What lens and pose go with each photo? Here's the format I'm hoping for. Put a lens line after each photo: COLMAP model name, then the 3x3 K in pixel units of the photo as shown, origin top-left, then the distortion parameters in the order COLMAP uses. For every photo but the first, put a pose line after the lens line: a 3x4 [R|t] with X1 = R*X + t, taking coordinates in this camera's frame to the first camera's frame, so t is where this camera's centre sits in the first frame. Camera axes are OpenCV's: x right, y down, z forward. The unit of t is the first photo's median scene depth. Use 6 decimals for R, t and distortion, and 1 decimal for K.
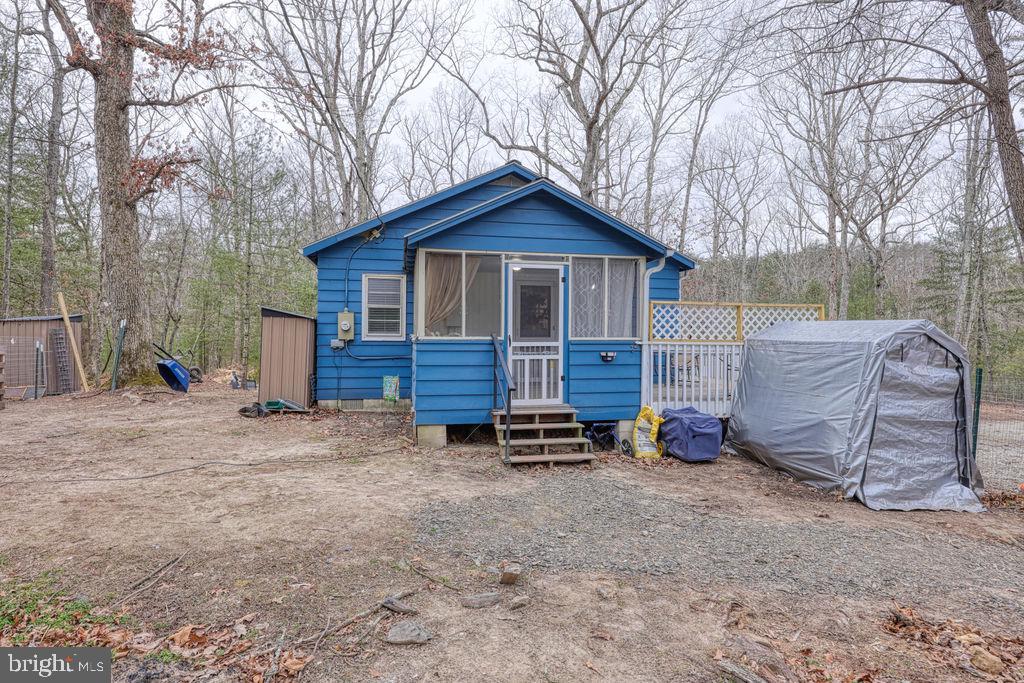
lens RADIAL K [[561.6, 0, 512.6], [0, 561.6, 340.0], [0, 0, 1]] dist [0.007844, 0.001639]
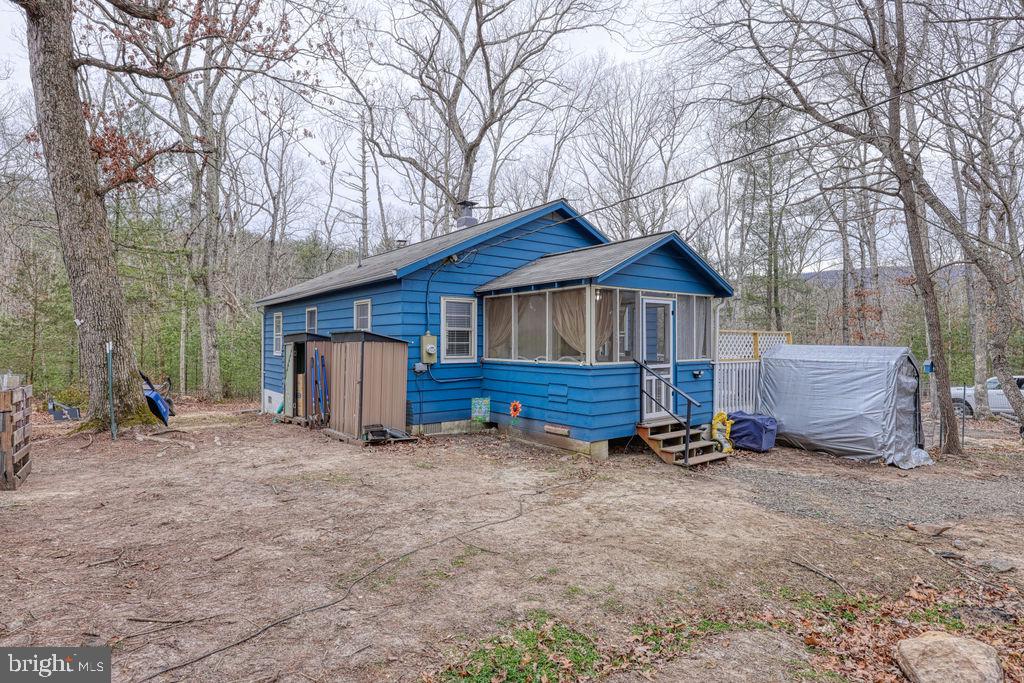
lens RADIAL K [[561.6, 0, 515.2], [0, 561.6, 339.0], [0, 0, 1]] dist [0.007844, 0.001639]
pose [[0.892019, -0.004671, 0.451974, -0.766843], [0.007093, 0.999968, -0.003666, -0.048060], [-0.451942, 0.006476, 0.892024, 0.063555]]
